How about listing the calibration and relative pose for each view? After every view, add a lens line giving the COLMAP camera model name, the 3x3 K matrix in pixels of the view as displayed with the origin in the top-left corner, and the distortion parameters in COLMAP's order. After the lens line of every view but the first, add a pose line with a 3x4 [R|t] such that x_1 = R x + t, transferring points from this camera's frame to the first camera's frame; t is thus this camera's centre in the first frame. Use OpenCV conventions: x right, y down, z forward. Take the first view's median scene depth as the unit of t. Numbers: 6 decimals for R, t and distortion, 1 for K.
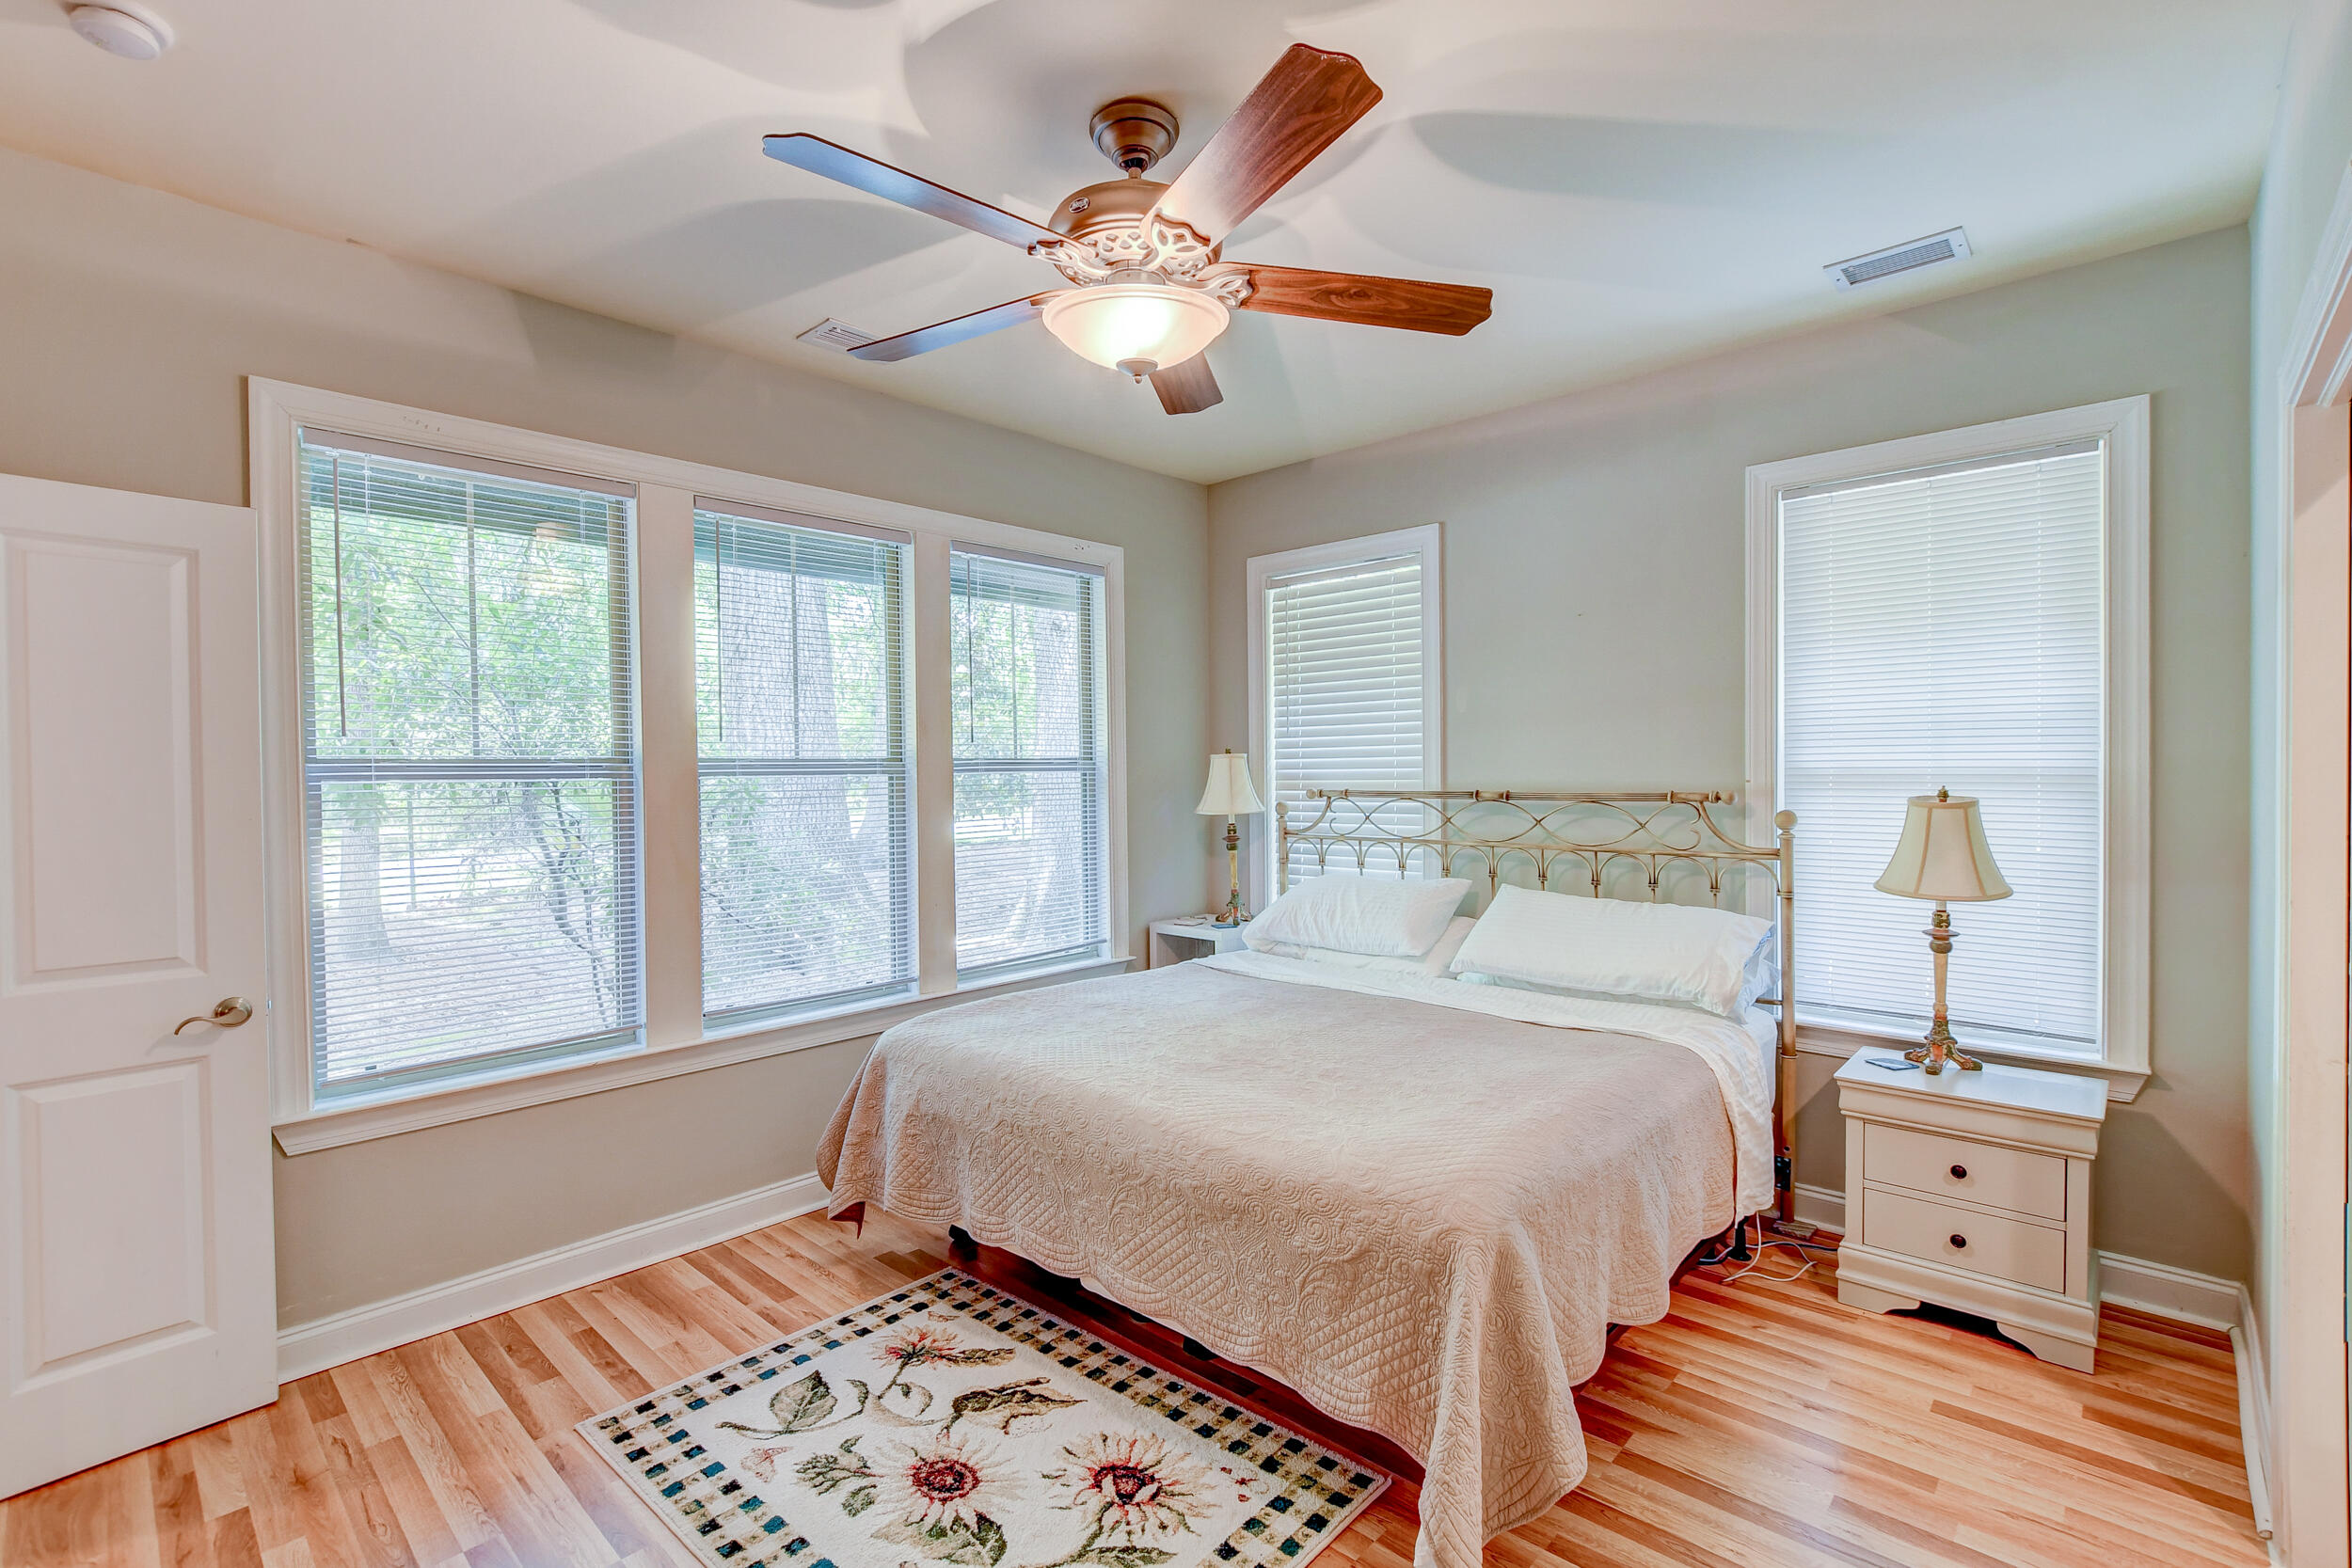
lens RADIAL K [[1034.4, 0, 1180.2], [0, 1034.4, 786.4], [0, 0, 1]] dist [-0.016954, 0.002573]
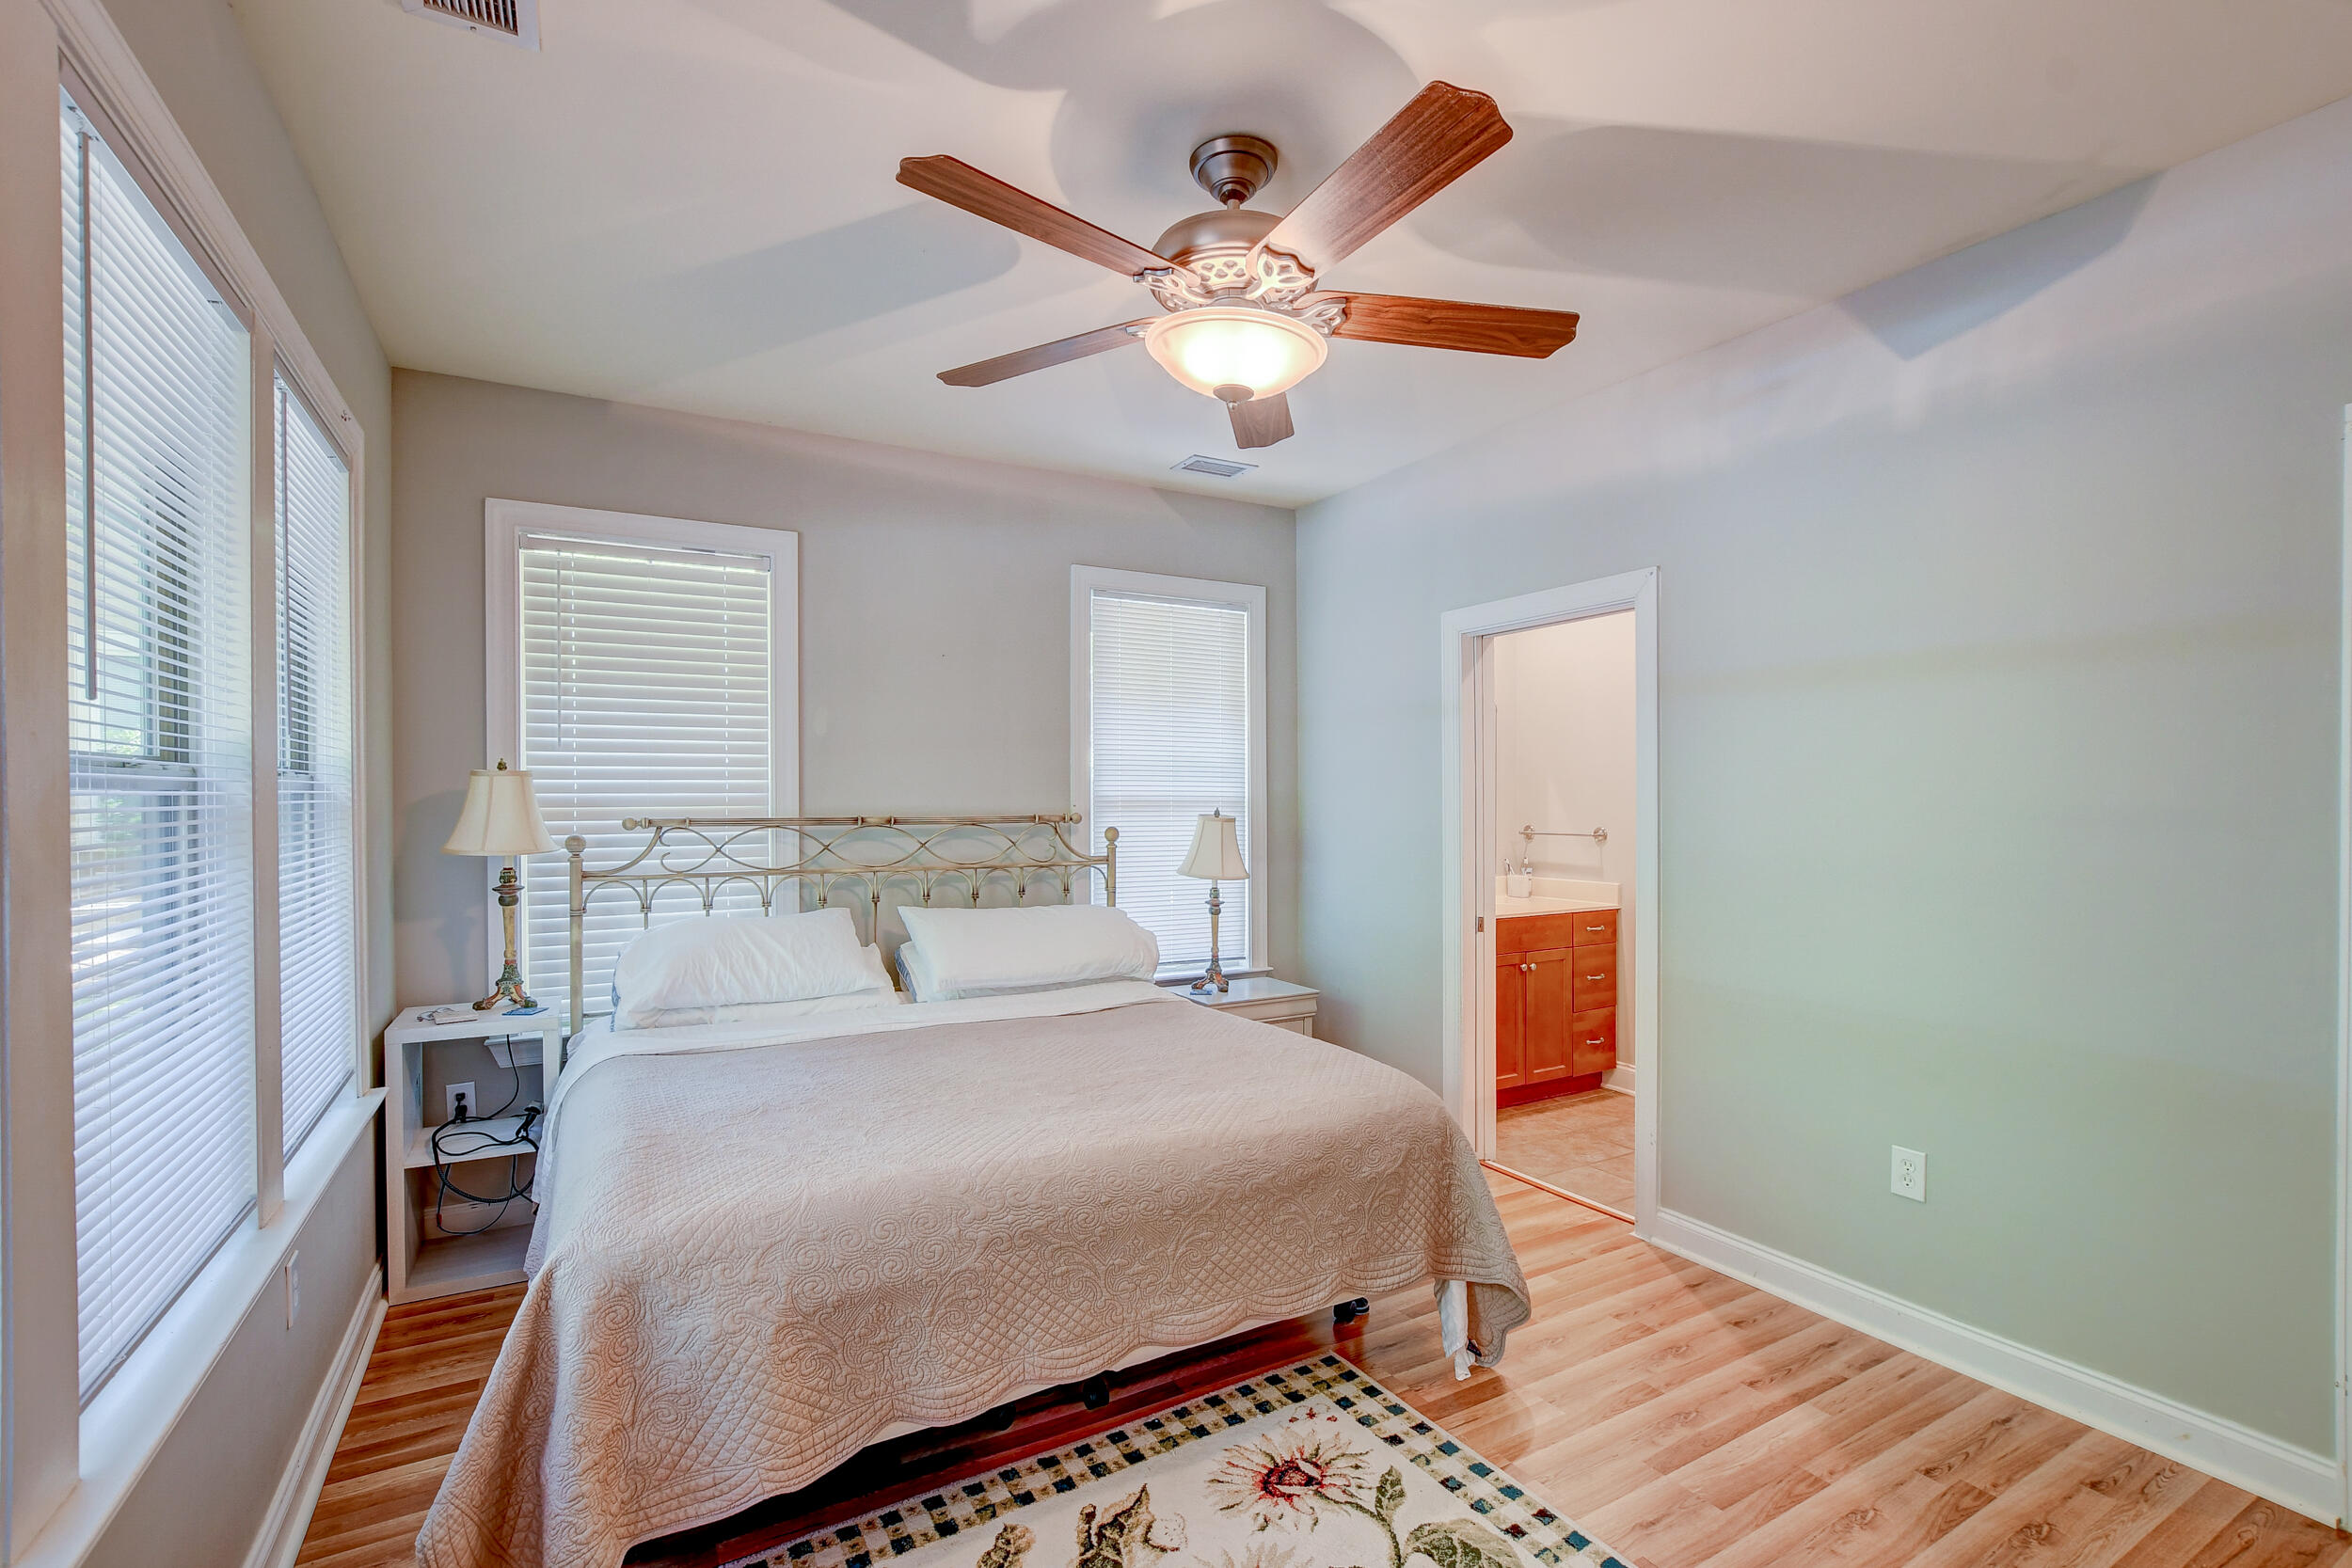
lens RADIAL K [[1034.4, 0, 1176.8], [0, 1034.4, 797.4], [0, 0, 1]] dist [-0.016954, 0.002573]
pose [[0.318698, 0.008230, 0.947821, -0.660252], [0.011603, 0.999854, -0.012583, 0.002179], [-0.947785, 0.015008, 0.318556, 0.471394]]
